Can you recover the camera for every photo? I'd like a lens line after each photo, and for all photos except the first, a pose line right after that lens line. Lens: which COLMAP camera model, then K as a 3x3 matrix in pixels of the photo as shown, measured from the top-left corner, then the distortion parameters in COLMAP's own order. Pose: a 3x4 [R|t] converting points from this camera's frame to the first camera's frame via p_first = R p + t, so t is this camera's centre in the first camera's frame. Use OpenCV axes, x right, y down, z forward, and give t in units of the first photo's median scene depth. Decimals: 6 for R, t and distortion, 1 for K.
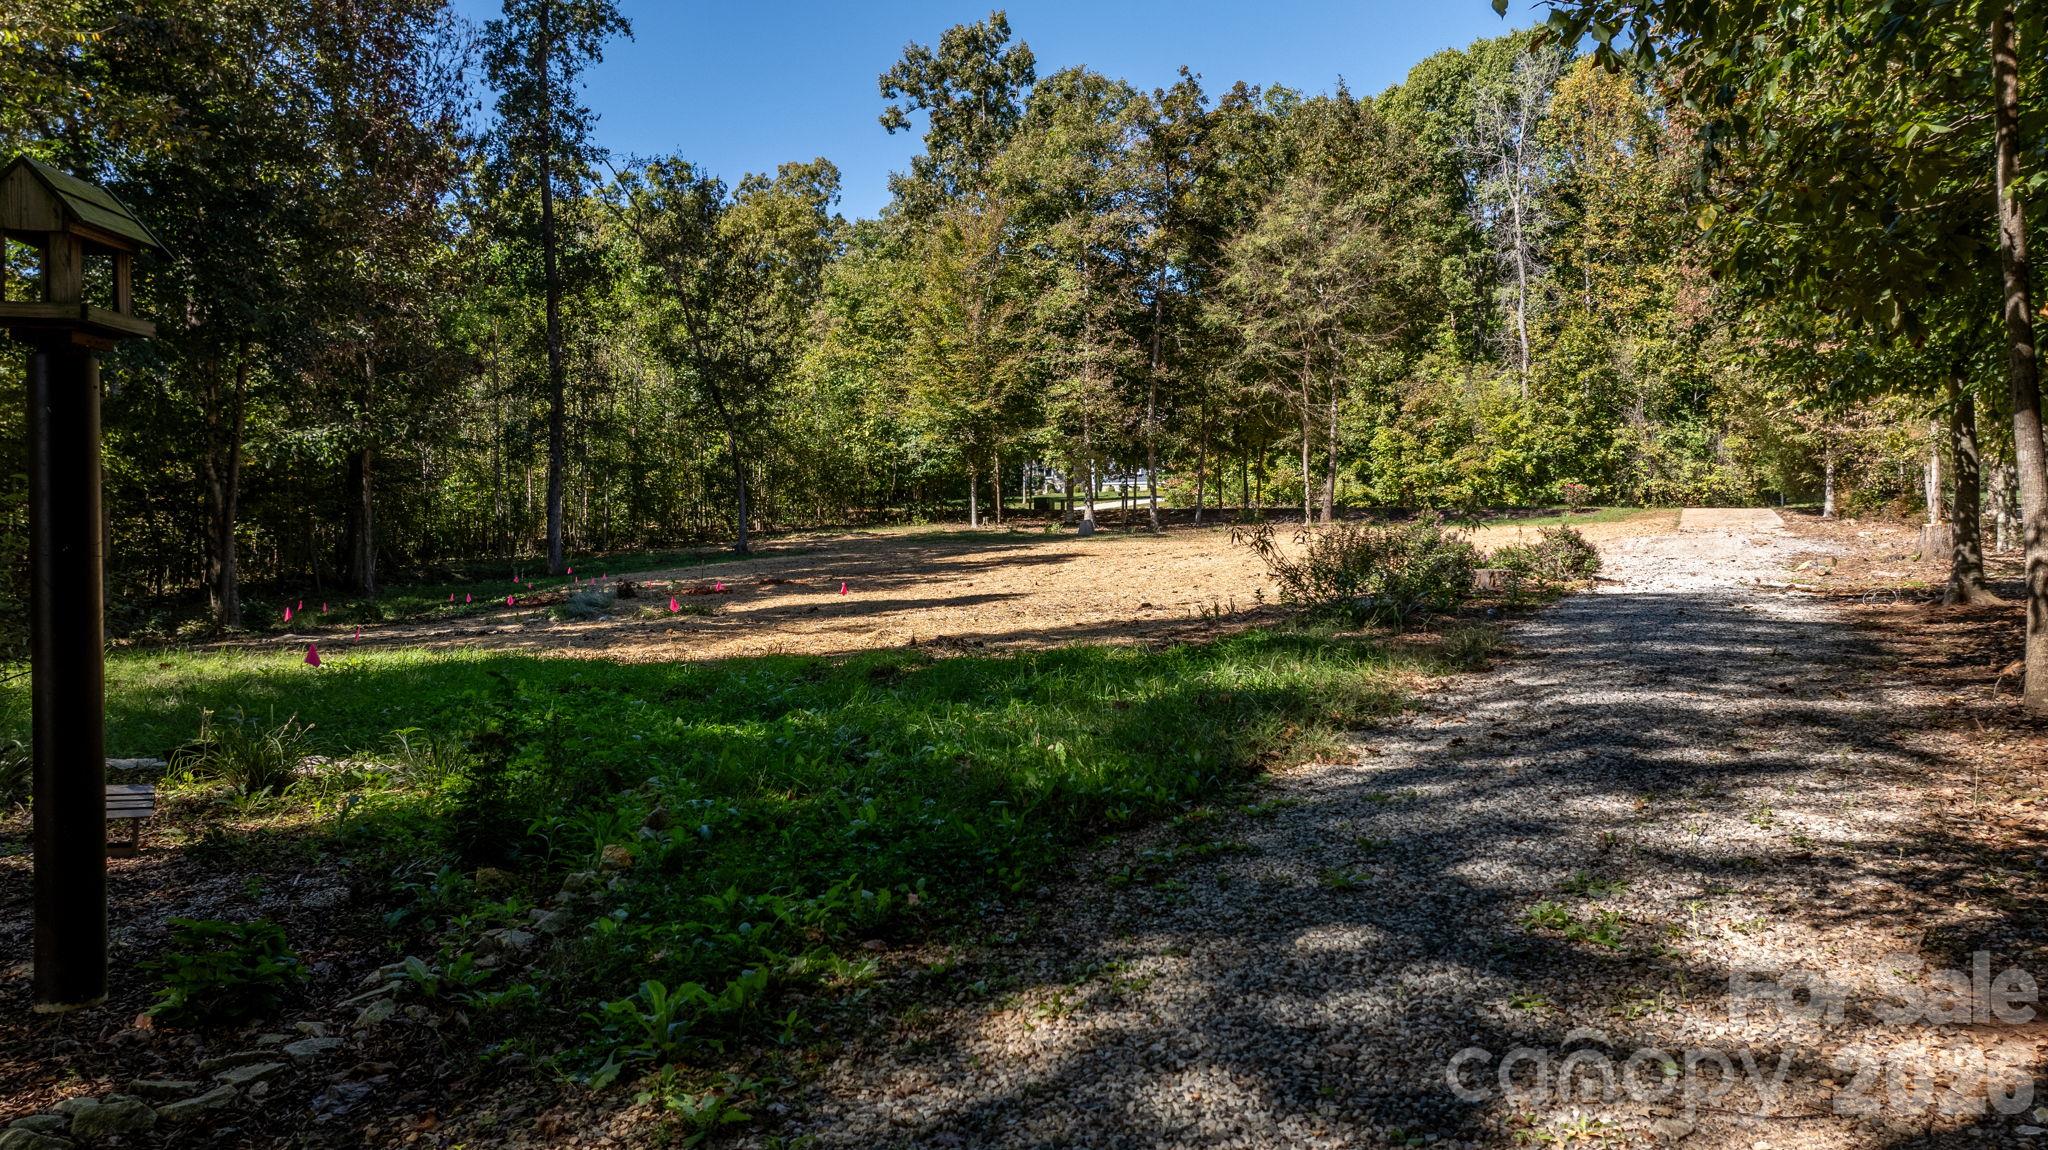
lens RADIAL K [[1422.2, 0, 1032.6], [0, 1422.2, 577.3], [0, 0, 1]] dist [-0.030260, 0.016058]
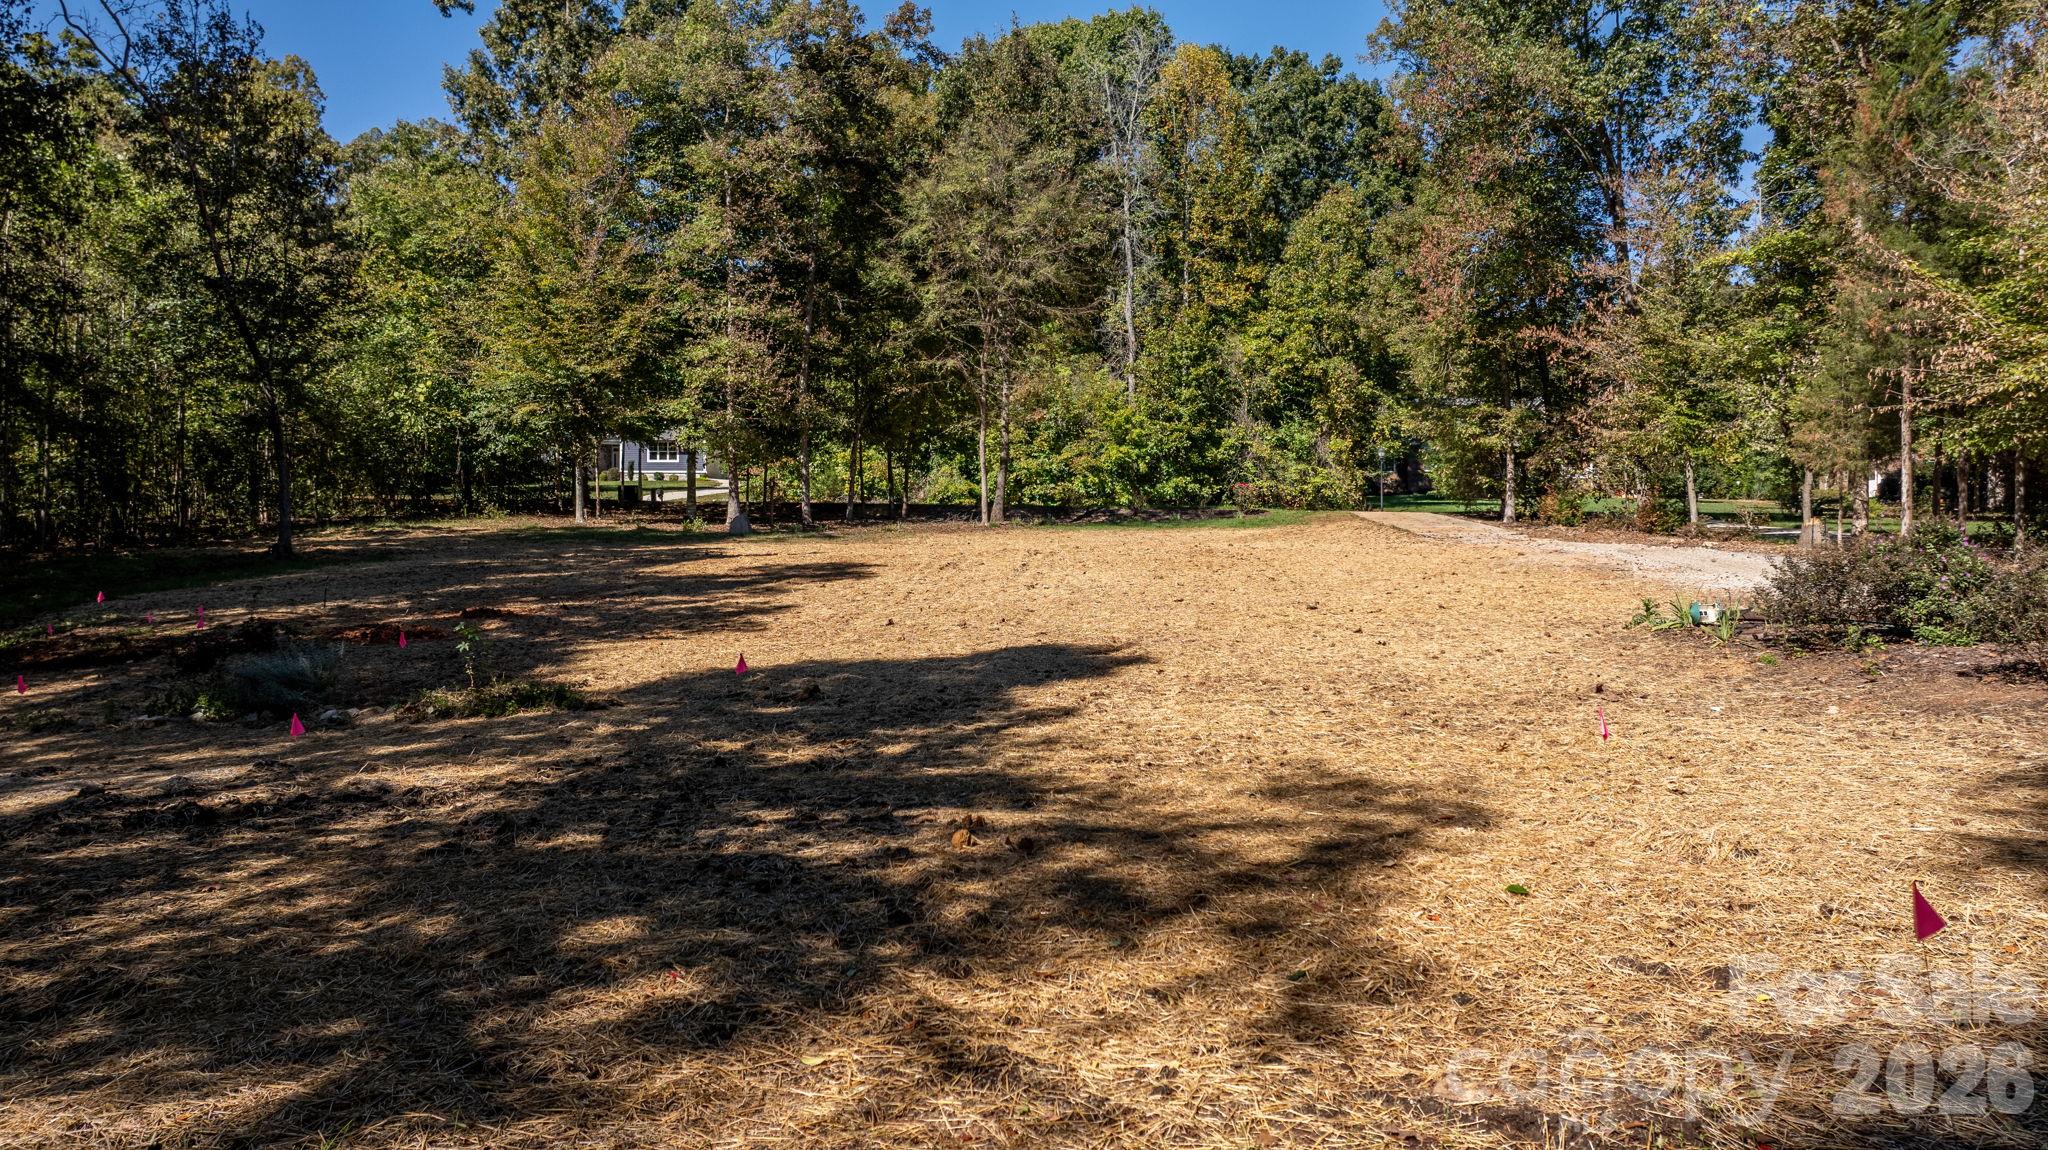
lens RADIAL K [[1422.2, 0, 1013.6], [0, 1422.2, 566.0], [0, 0, 1]] dist [-0.030260, 0.016058]
pose [[0.928737, 0.000436, 0.370738, -0.103474], [0.001186, 0.999991, -0.004146, -0.007330], [-0.370737, 0.004291, 0.928728, 0.175862]]
